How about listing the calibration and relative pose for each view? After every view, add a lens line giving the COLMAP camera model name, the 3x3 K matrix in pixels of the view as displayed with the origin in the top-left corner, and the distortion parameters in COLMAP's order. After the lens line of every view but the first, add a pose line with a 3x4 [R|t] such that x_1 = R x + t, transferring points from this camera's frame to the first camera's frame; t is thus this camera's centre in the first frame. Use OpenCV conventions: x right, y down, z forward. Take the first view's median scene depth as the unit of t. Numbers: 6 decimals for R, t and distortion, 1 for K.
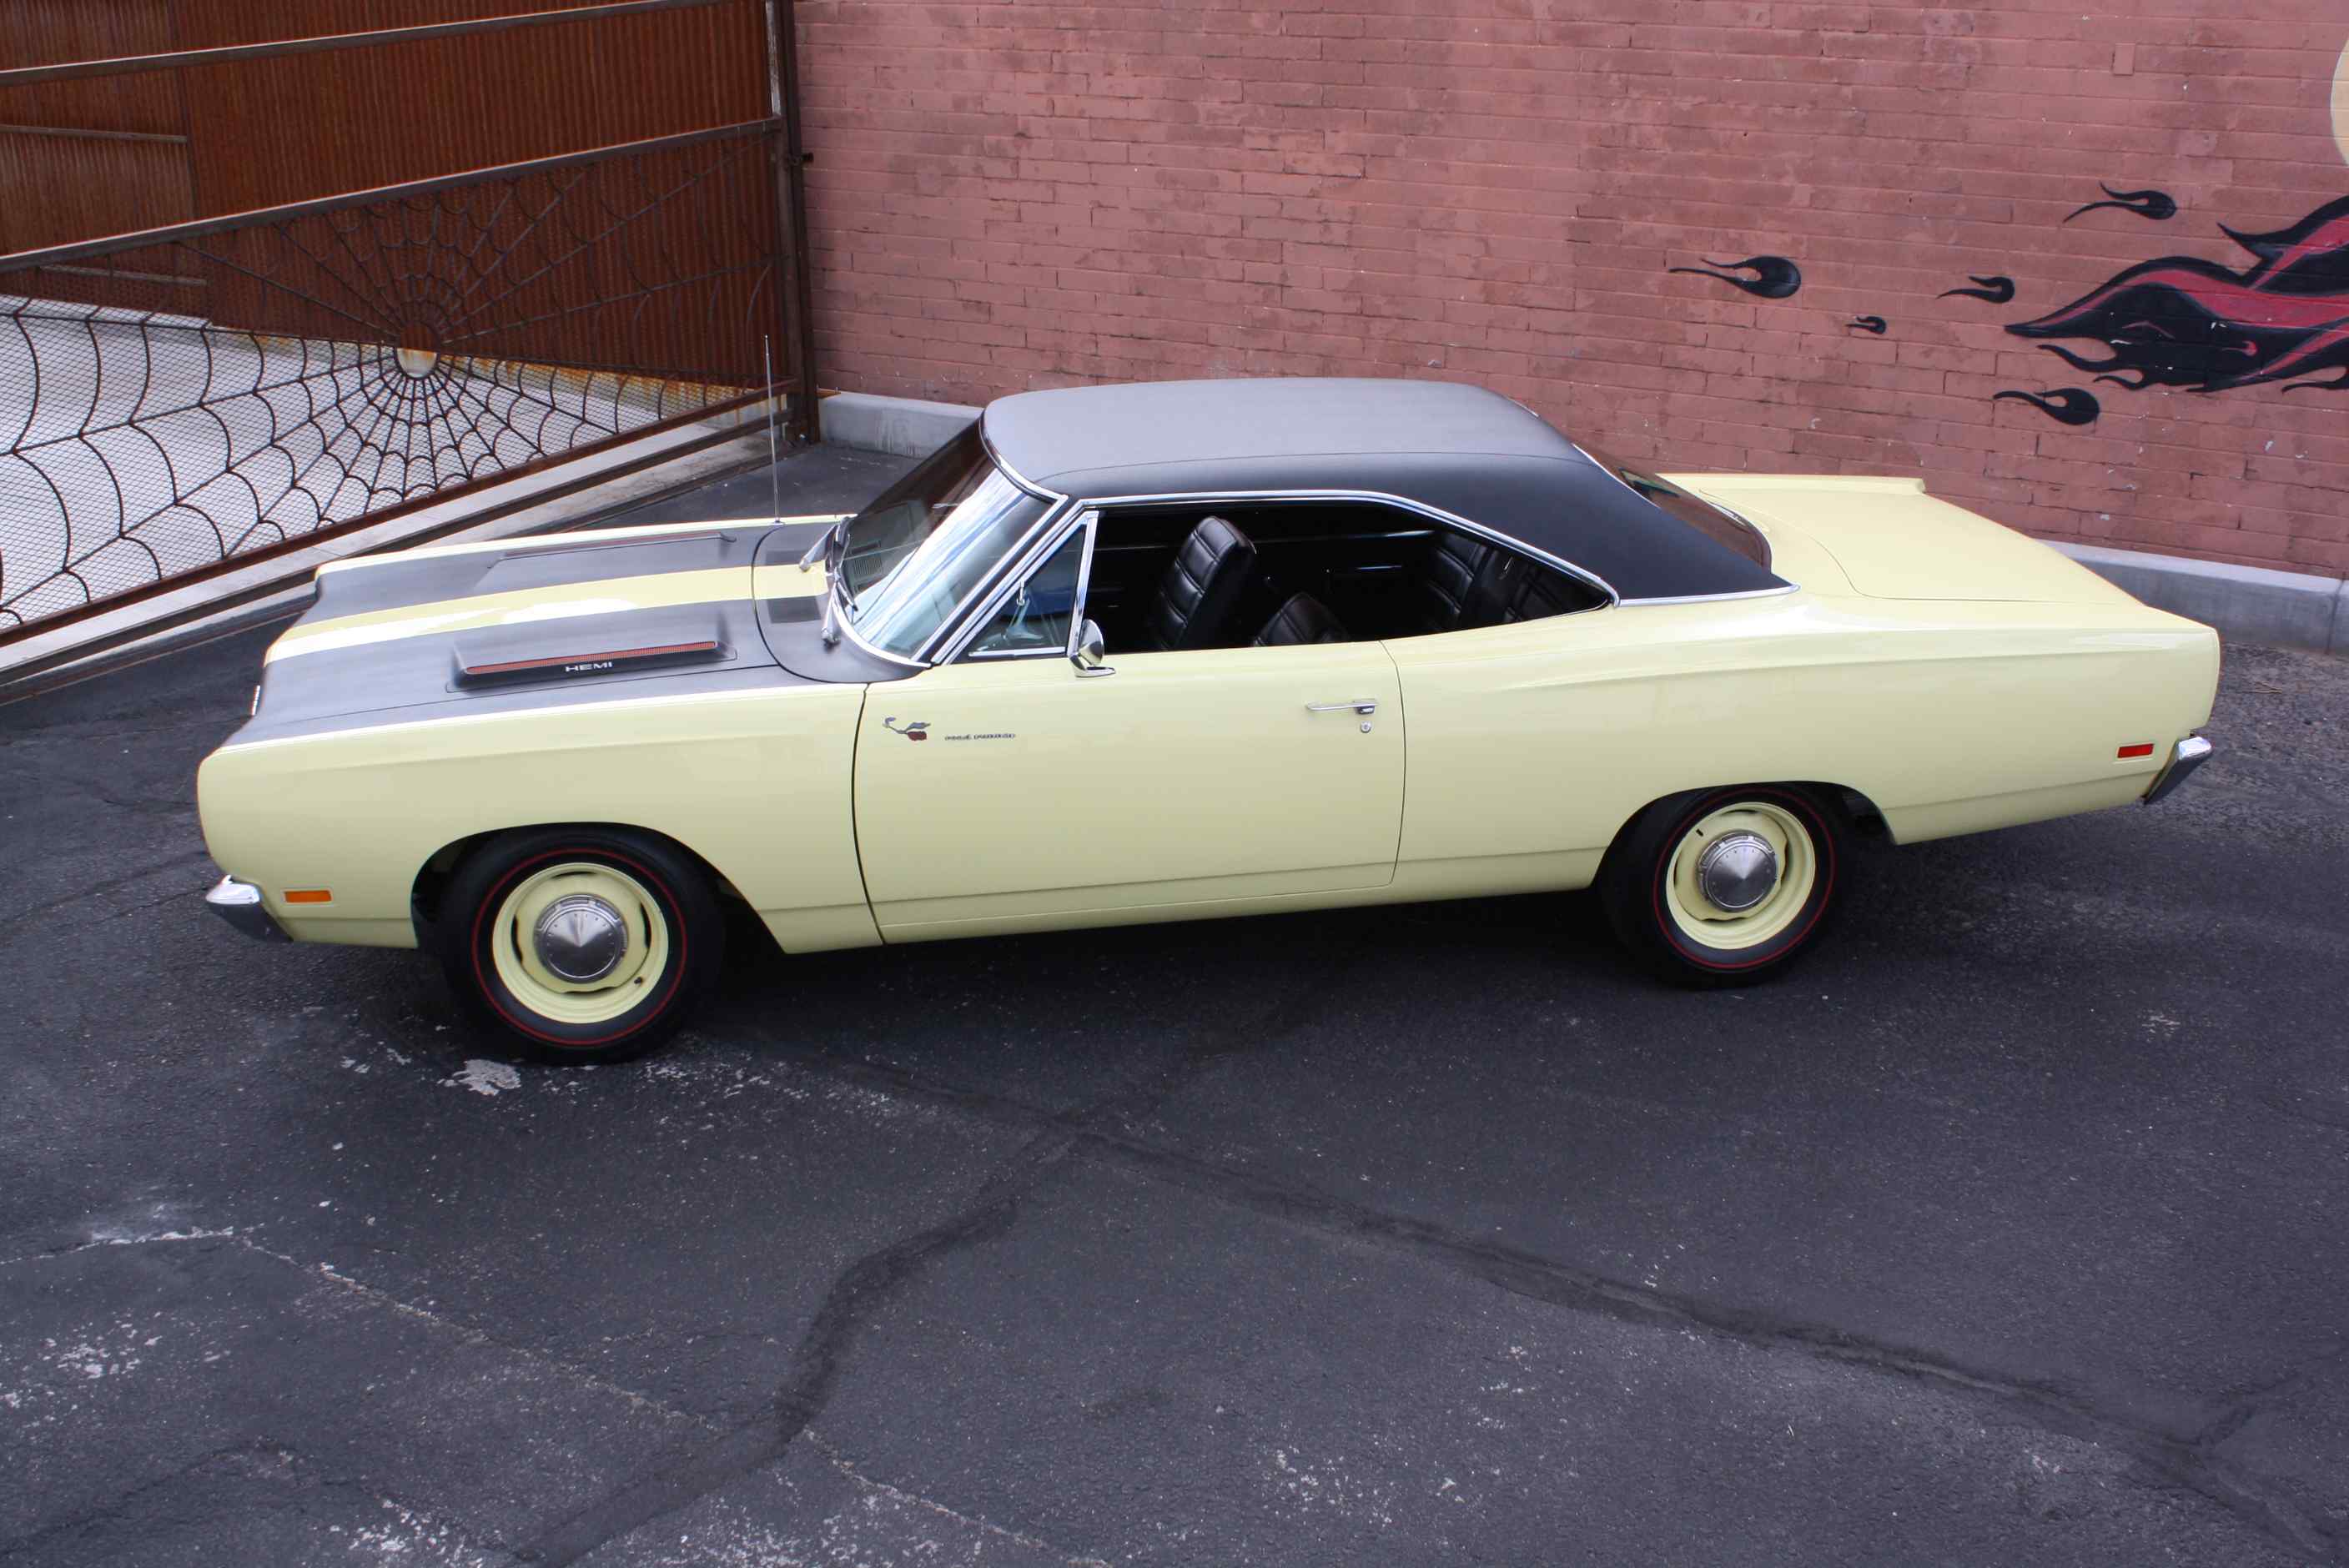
lens RADIAL K [[2502.9, 0, 1203.1], [0, 2502.9, 788.9], [0, 0, 1]] dist [-0.130748, 0.175350]
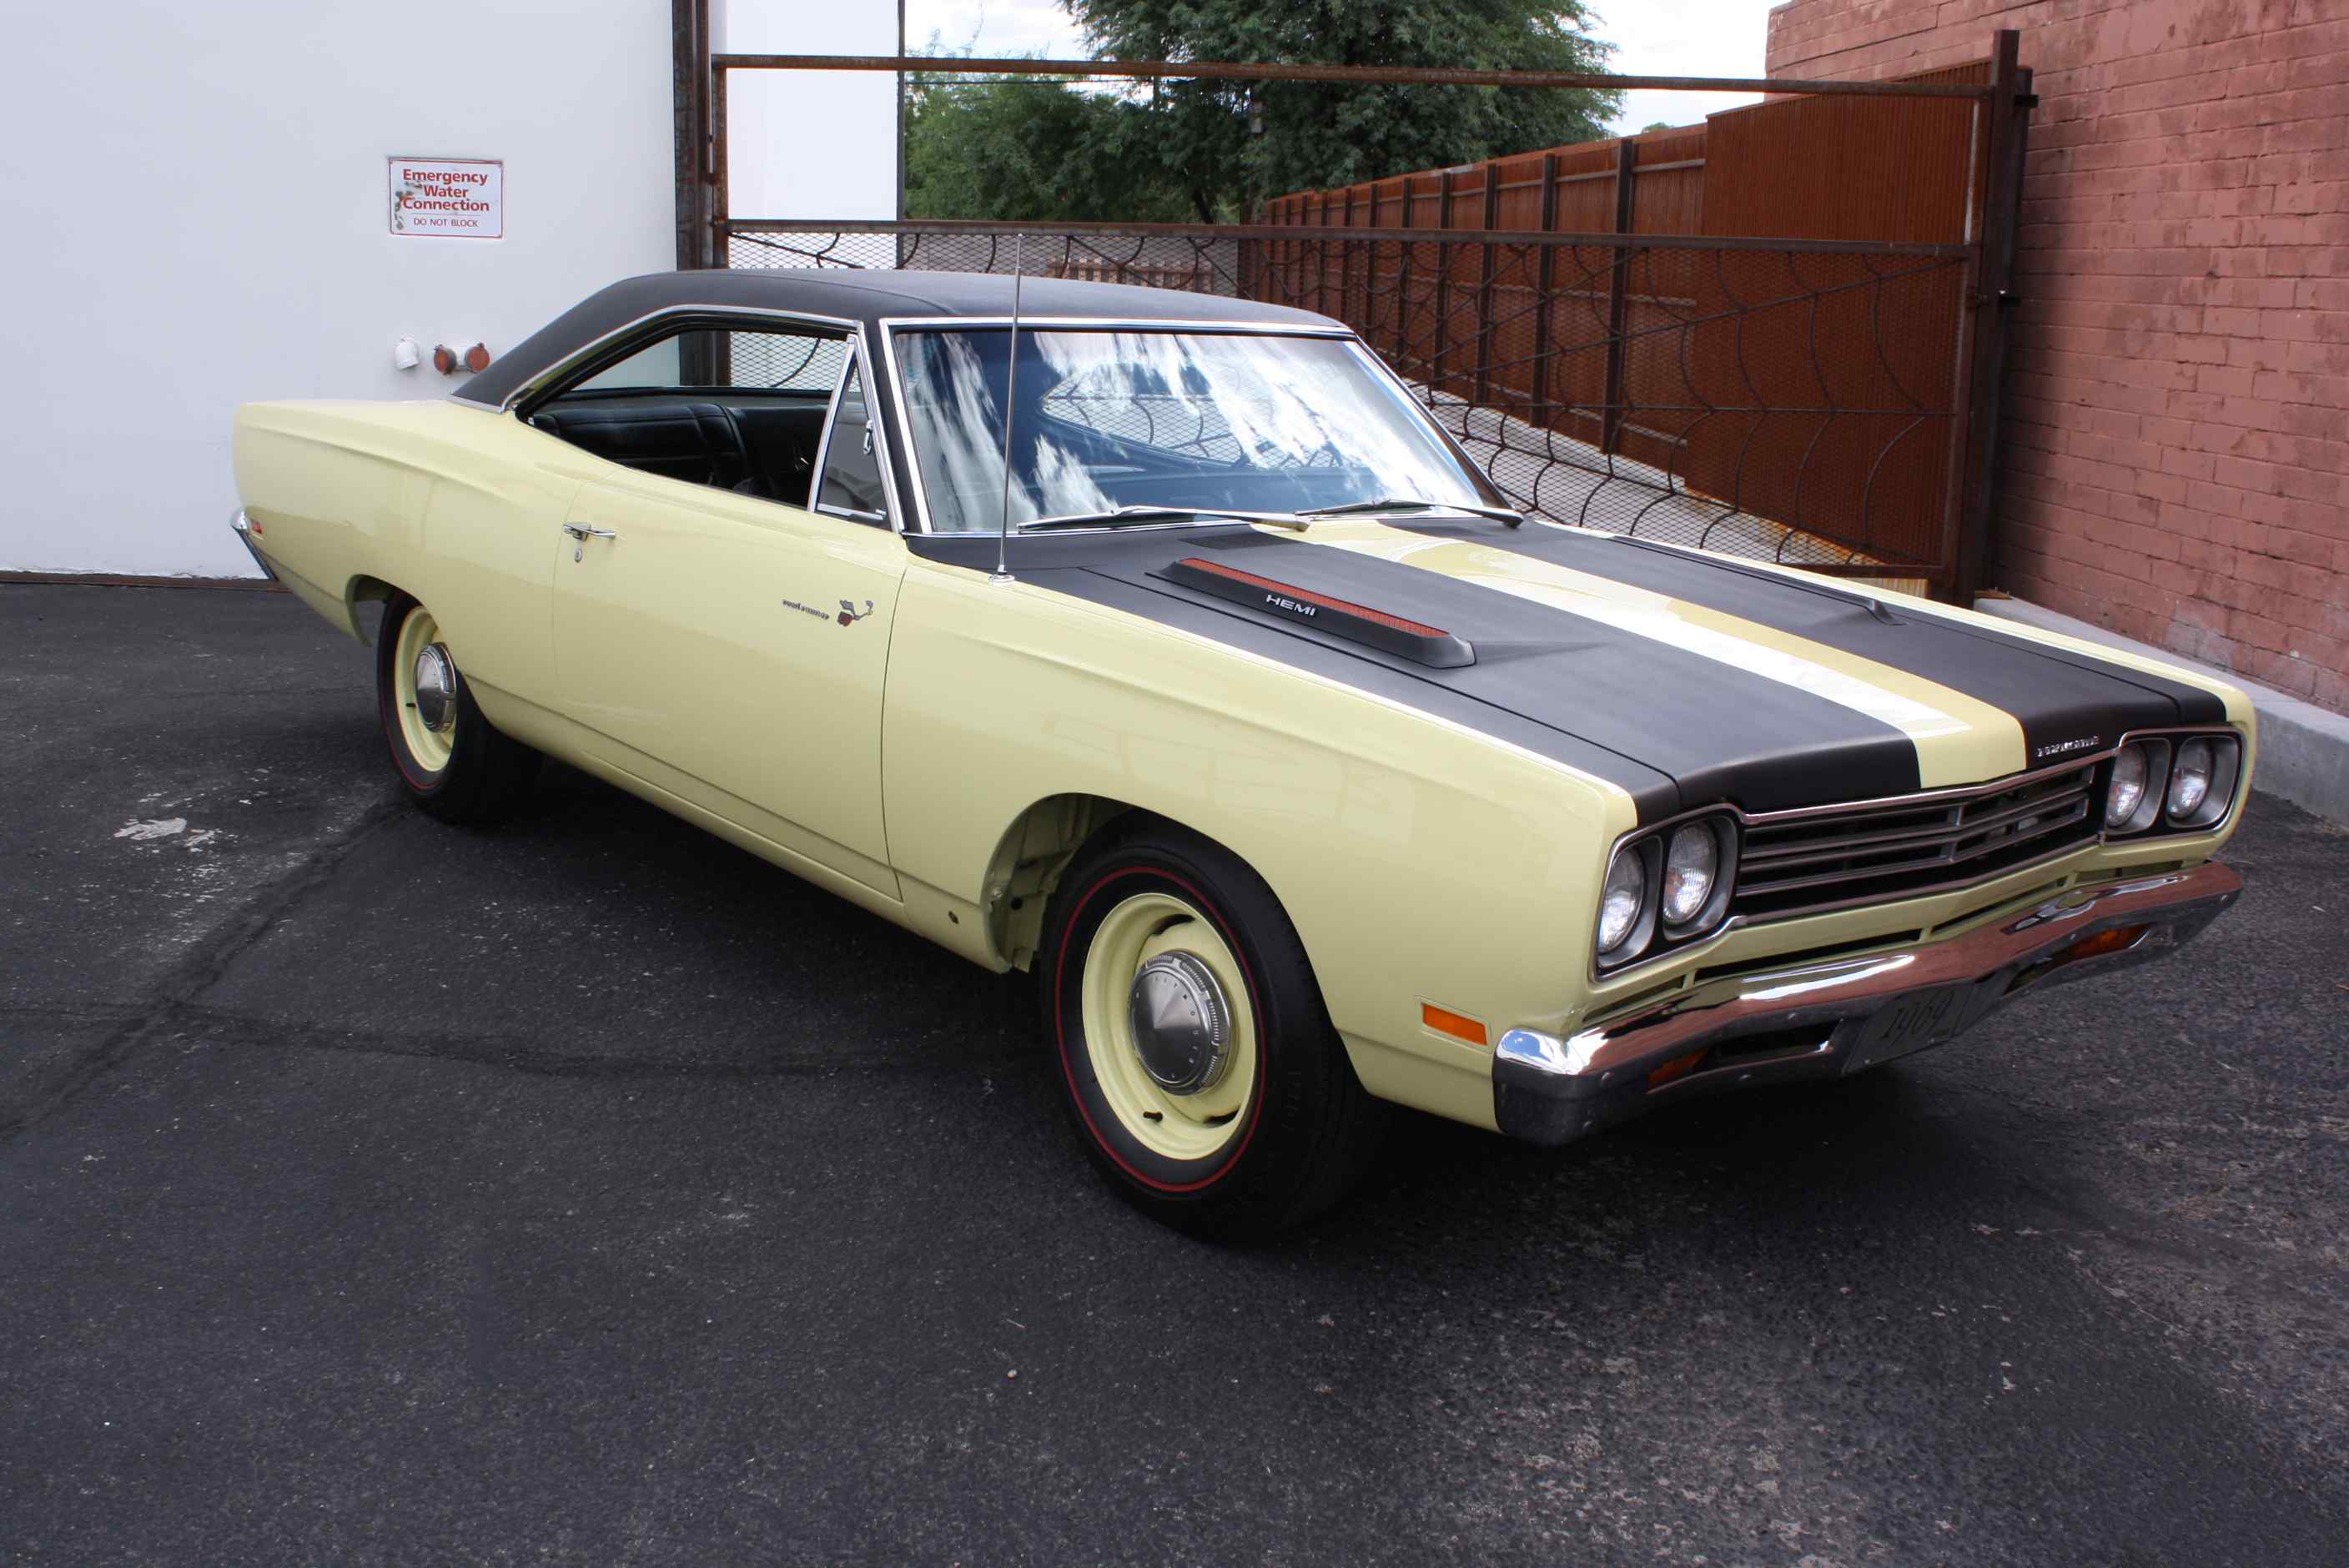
lens RADIAL K [[2372.2, 0, 1174.3], [0, 2372.2, 788.9], [0, 0, 1]] dist [-0.138419, 0.150790]
pose [[0.530460, 0.204327, -0.822717, 0.396919], [-0.332997, 0.942728, 0.019427, -0.031136], [0.779567, 0.263657, 0.568119, 0.443409]]
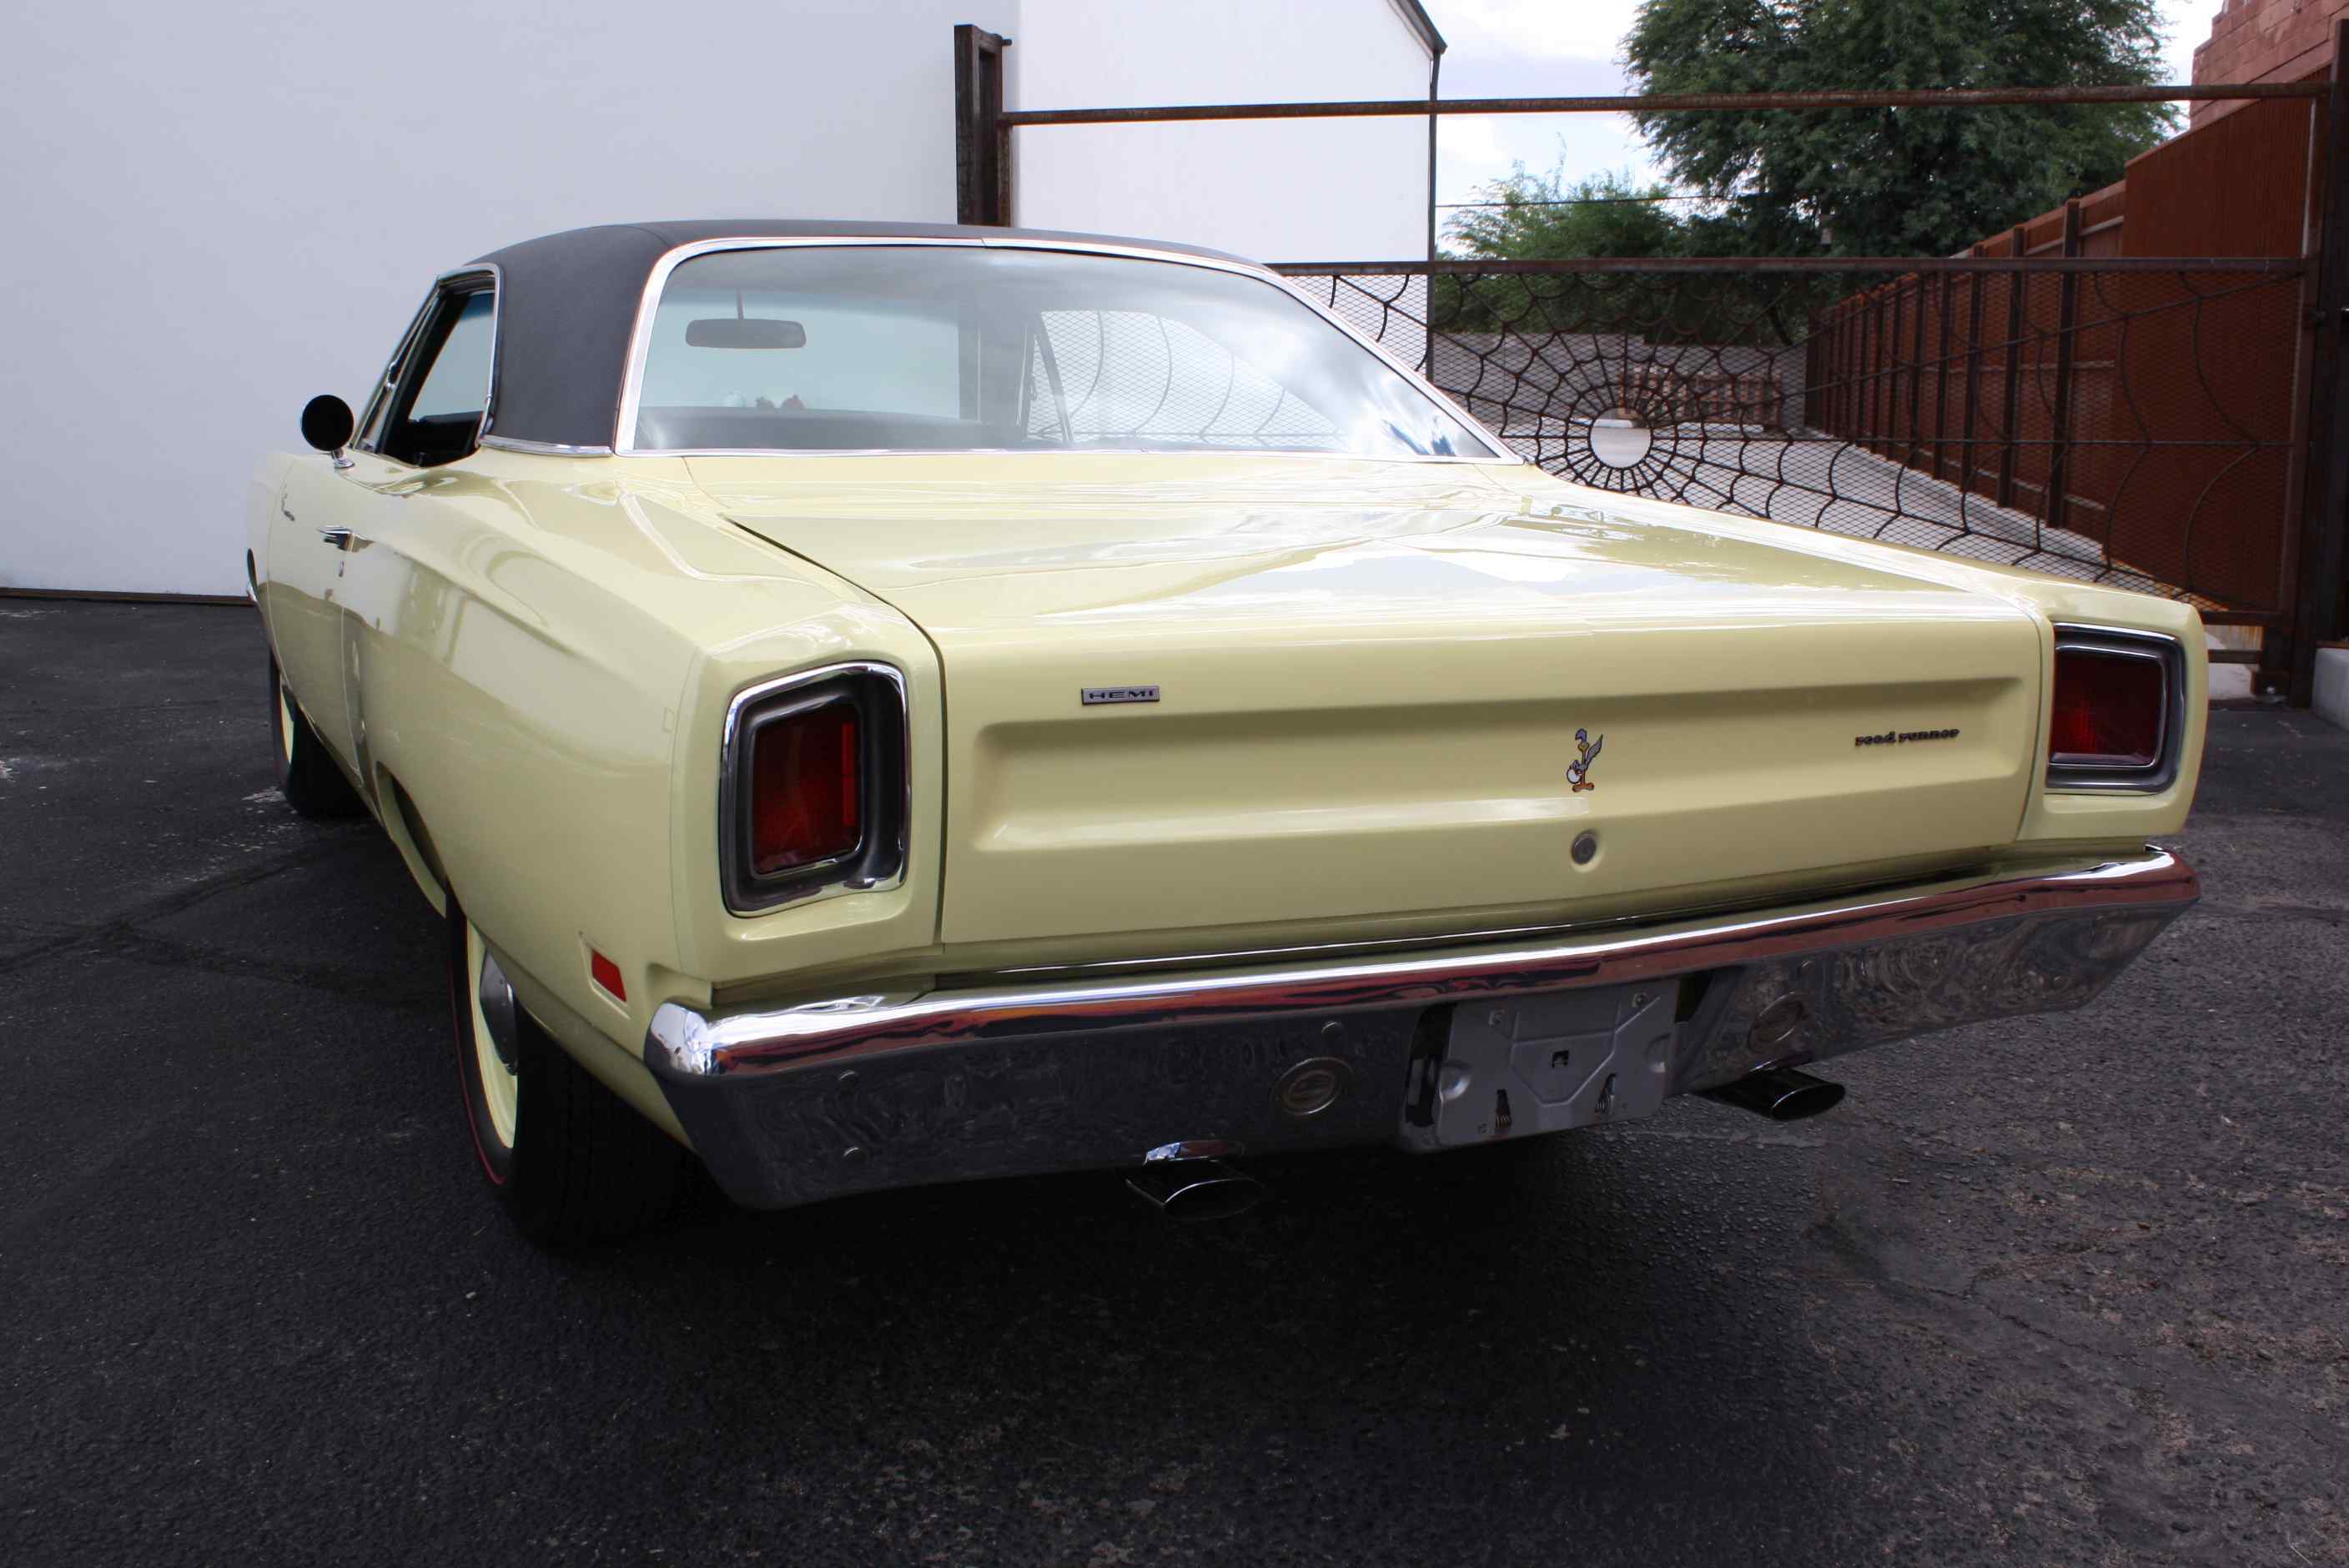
lens RADIAL K [[2248.6, 0, 1188.2], [0, 2248.6, 784.7], [0, 0, 1]] dist [-0.149121, 0.149760]
pose [[0.281118, 0.176869, -0.943234, 0.419239], [-0.352815, 0.933085, 0.069814, -0.054802], [0.892465, 0.313161, 0.324709, 0.588732]]
